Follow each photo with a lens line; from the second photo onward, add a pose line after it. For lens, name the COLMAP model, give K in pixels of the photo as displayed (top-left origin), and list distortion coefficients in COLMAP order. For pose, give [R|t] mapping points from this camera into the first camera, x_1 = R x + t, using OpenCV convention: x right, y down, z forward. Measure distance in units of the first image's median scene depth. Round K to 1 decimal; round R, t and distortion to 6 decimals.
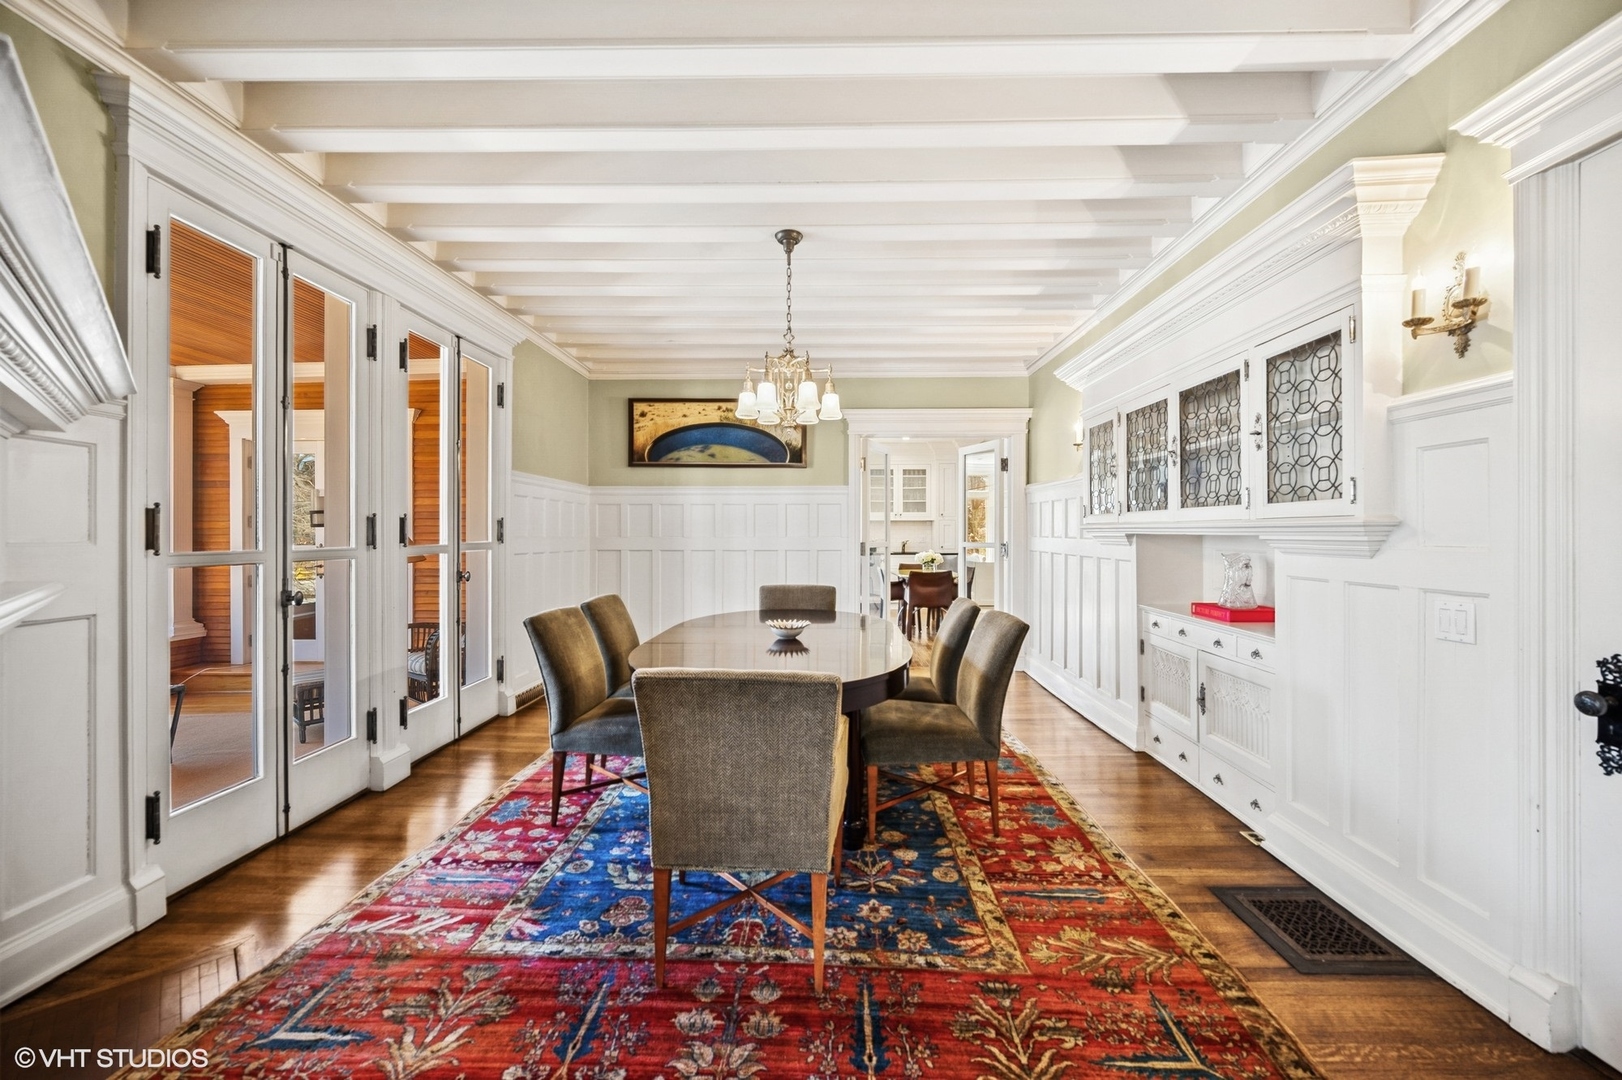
lens RADIAL K [[649.2, 0, 814.9], [0, 649.2, 536.6], [0, 0, 1]] dist [0.008574, -0.000921]
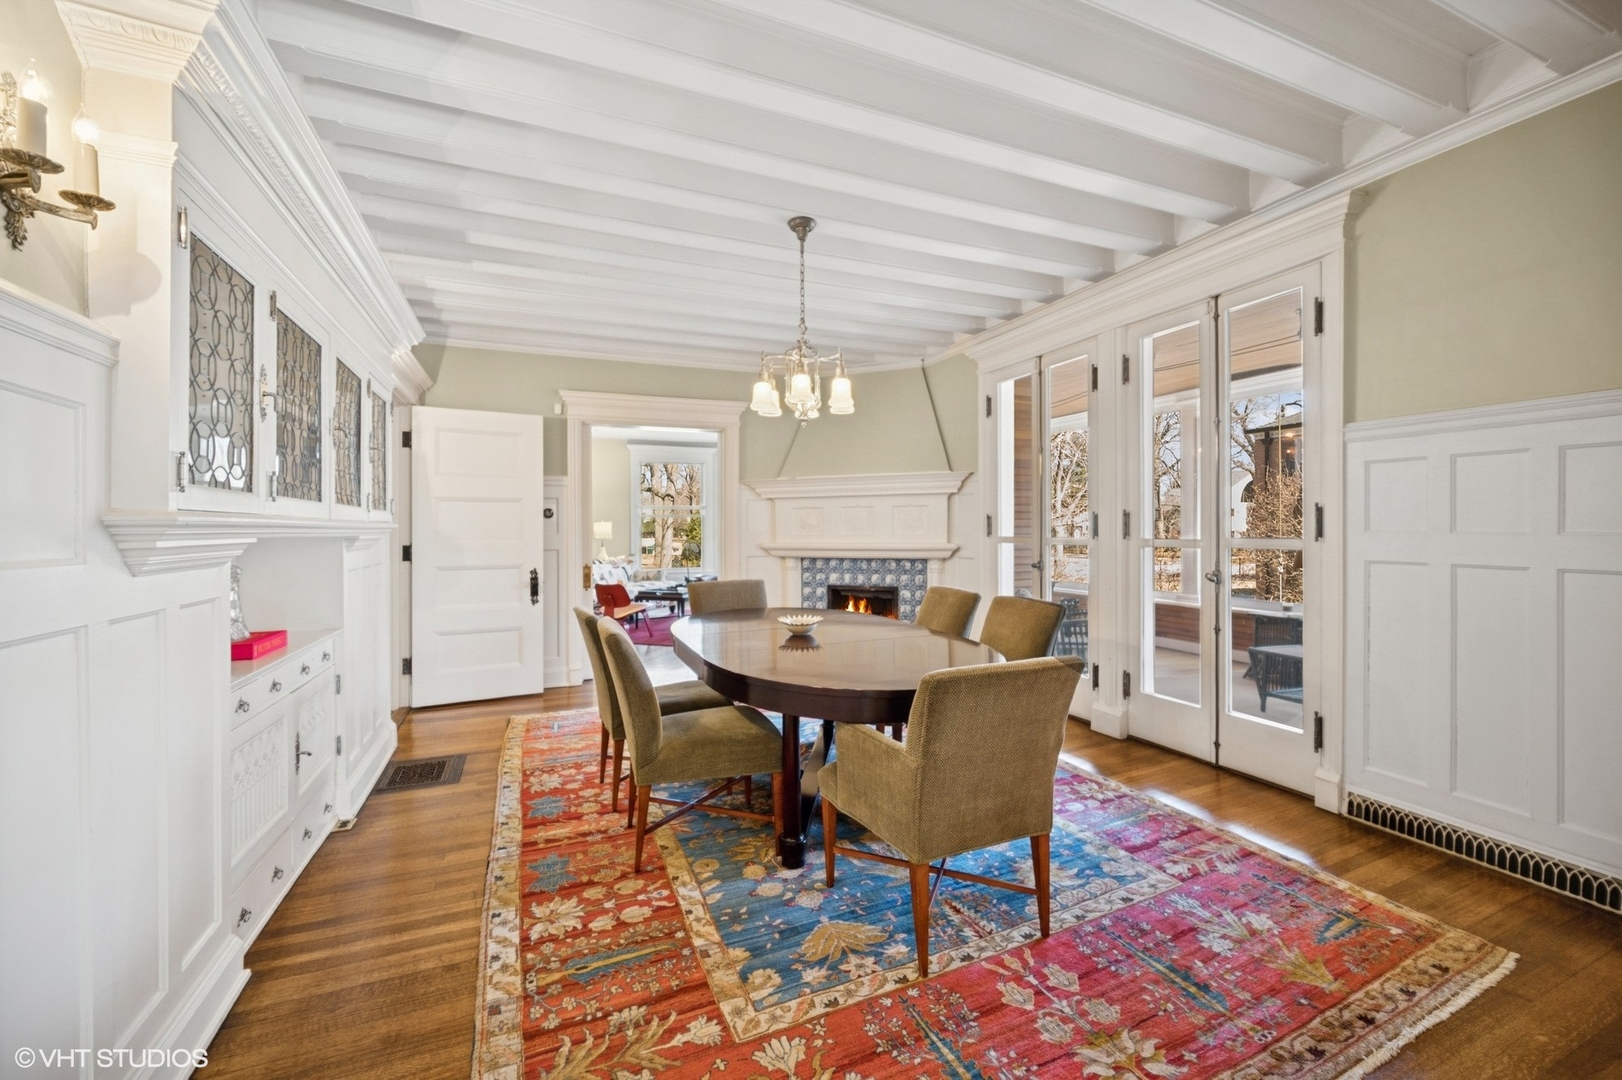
lens RADIAL K [[649.2, 0, 817.2], [0, 649.2, 529.9], [0, 0, 1]] dist [0.008574, -0.000921]
pose [[-0.905795, 0.008327, -0.423635, 0.422273], [0.005026, 0.999948, 0.008909, -0.018343], [0.423687, 0.005941, -0.905789, 2.248176]]
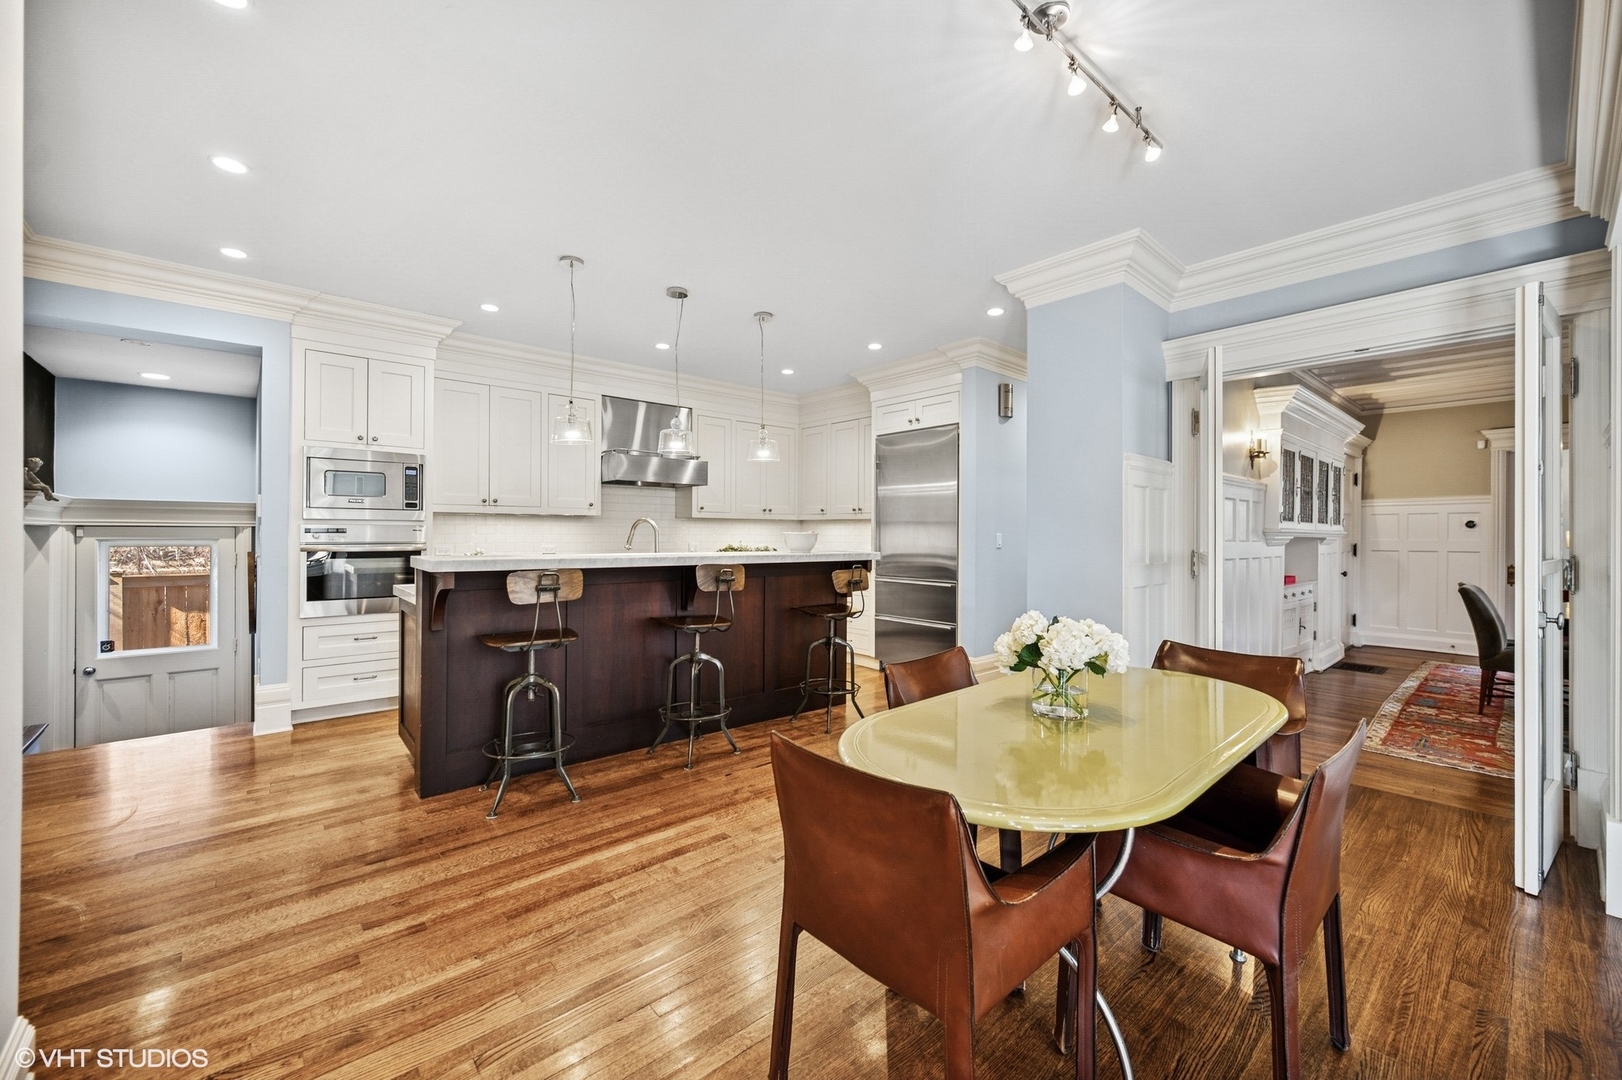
lens RADIAL K [[649.2, 0, 806.8], [0, 649.2, 526.7], [0, 0, 1]] dist [0.008574, -0.000921]
pose [[-0.677870, 0.006479, 0.735153, 0.216969], [0.000912, 0.999968, -0.007971, -0.023156], [-0.735181, -0.004733, -0.677854, 3.759637]]
